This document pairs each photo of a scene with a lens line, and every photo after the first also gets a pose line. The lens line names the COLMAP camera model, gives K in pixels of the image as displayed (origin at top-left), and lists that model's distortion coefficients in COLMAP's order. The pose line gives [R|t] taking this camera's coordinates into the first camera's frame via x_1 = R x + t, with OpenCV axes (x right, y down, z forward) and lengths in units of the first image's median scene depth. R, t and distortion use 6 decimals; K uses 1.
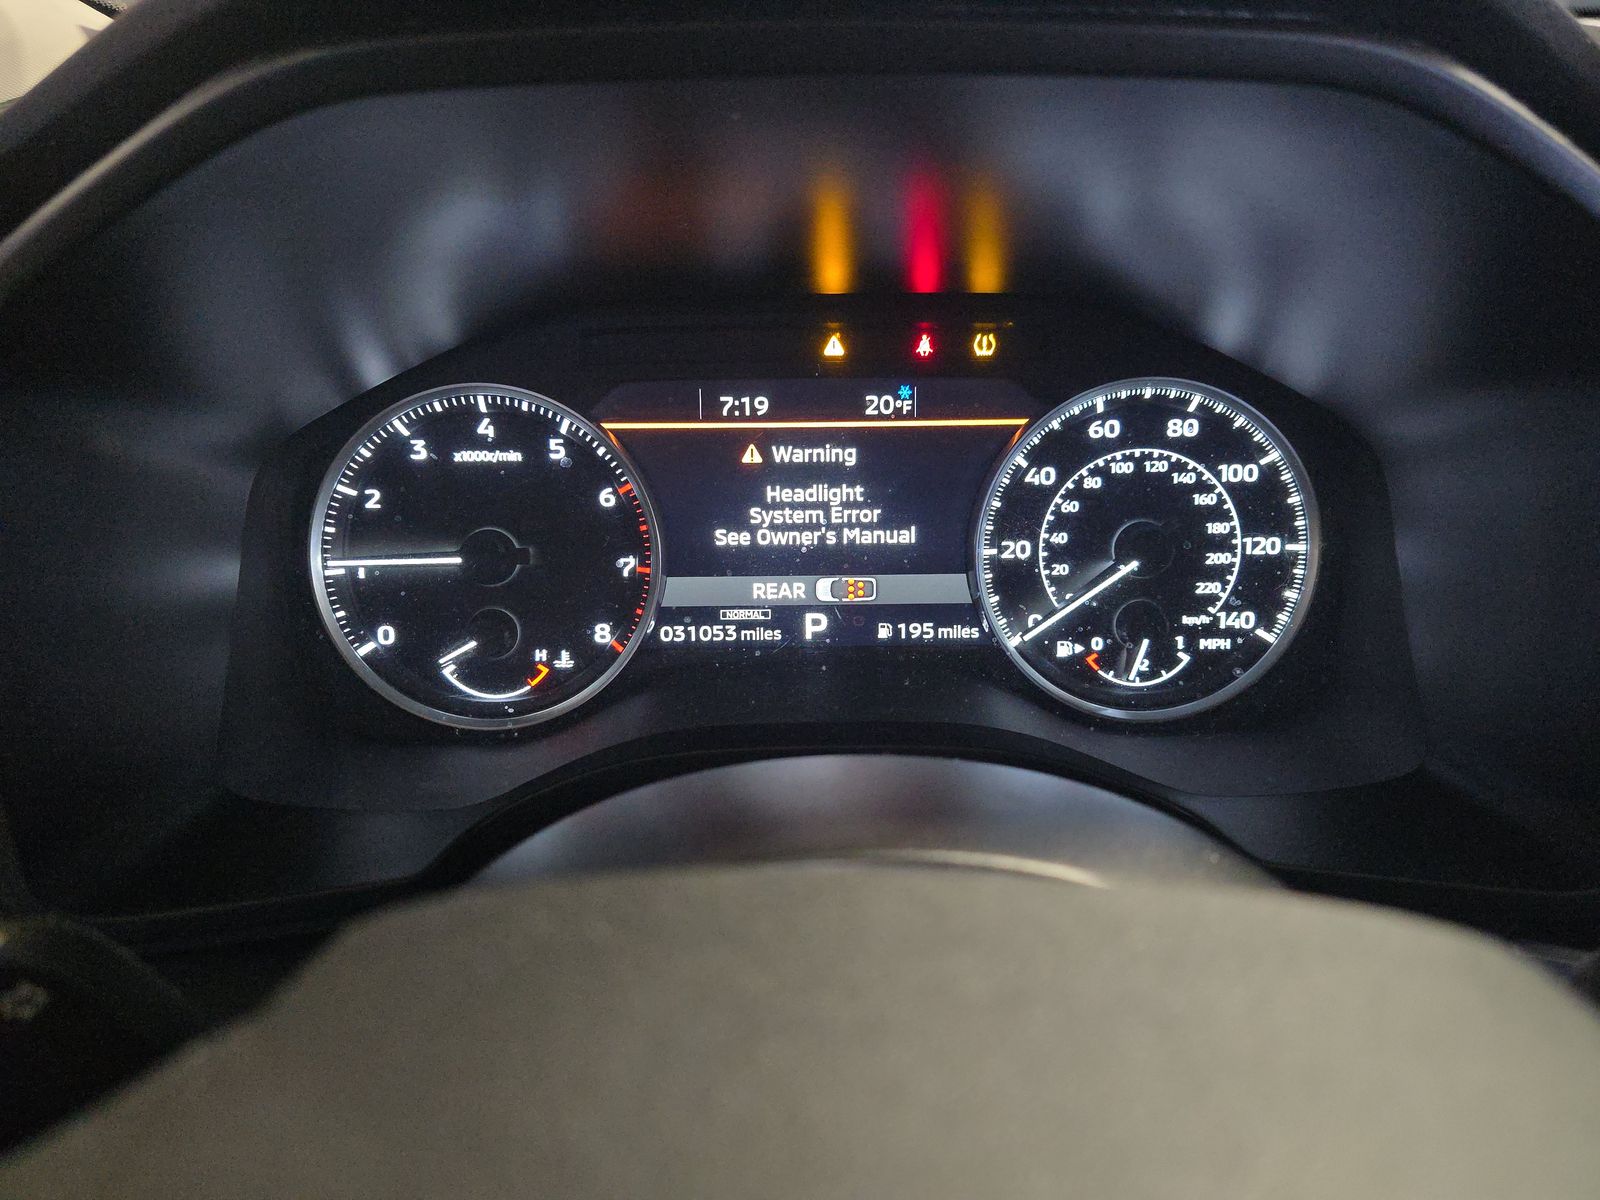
lens RADIAL K [[1086.3, 0, 784.5], [0, 1086.3, 595.8], [0, 0, 1]] dist [0.062654, -0.031920]
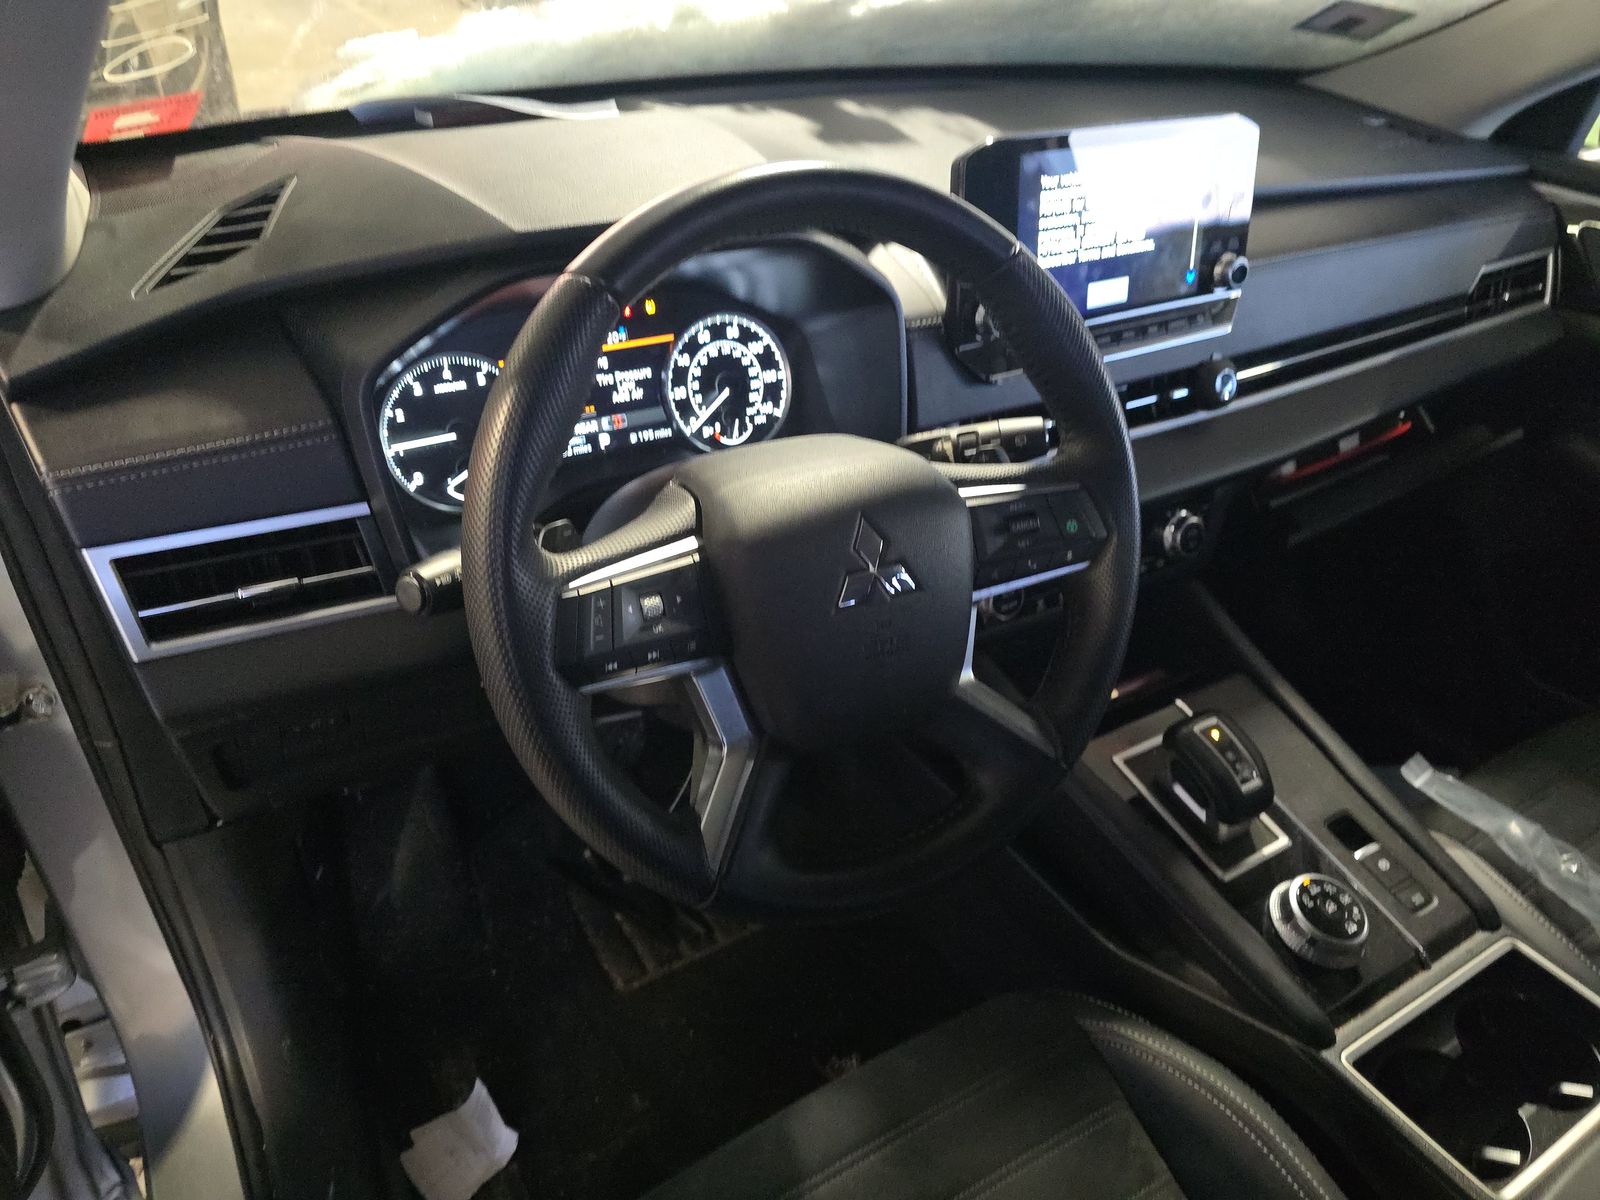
lens RADIAL K [[1086.3, 0, 808.3], [0, 1086.3, 612.8], [0, 0, 1]] dist [0.062654, -0.031920]
pose [[0.865577, -0.246314, 0.436012, -0.707057], [0.183847, 0.966176, 0.180841, 0.042675], [-0.465808, -0.076373, 0.881584, -1.275901]]
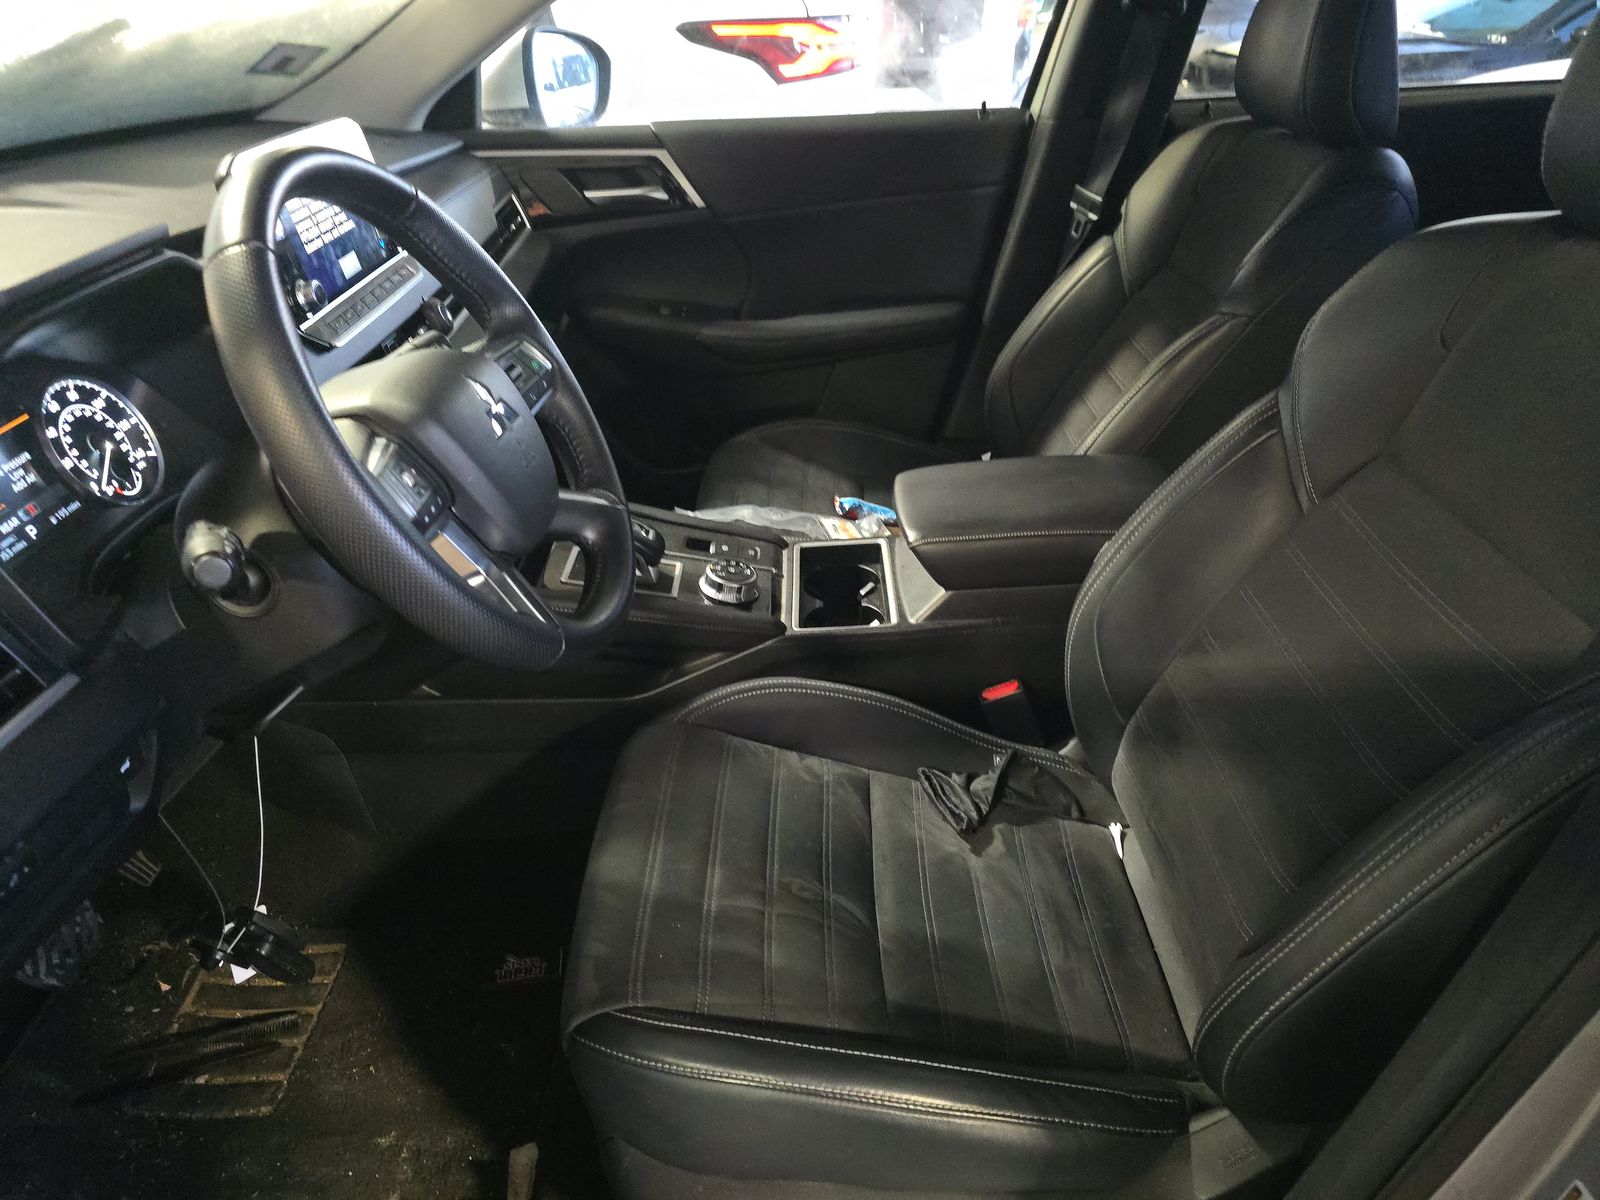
lens RADIAL K [[1086.3, 0, 799.1], [0, 1086.3, 600.4], [0, 0, 1]] dist [0.062654, -0.031920]
pose [[0.044340, -0.507481, 0.860521, -1.965159], [0.497273, 0.758288, 0.421568, -0.043640], [-0.866461, 0.409221, 0.285979, -0.957448]]
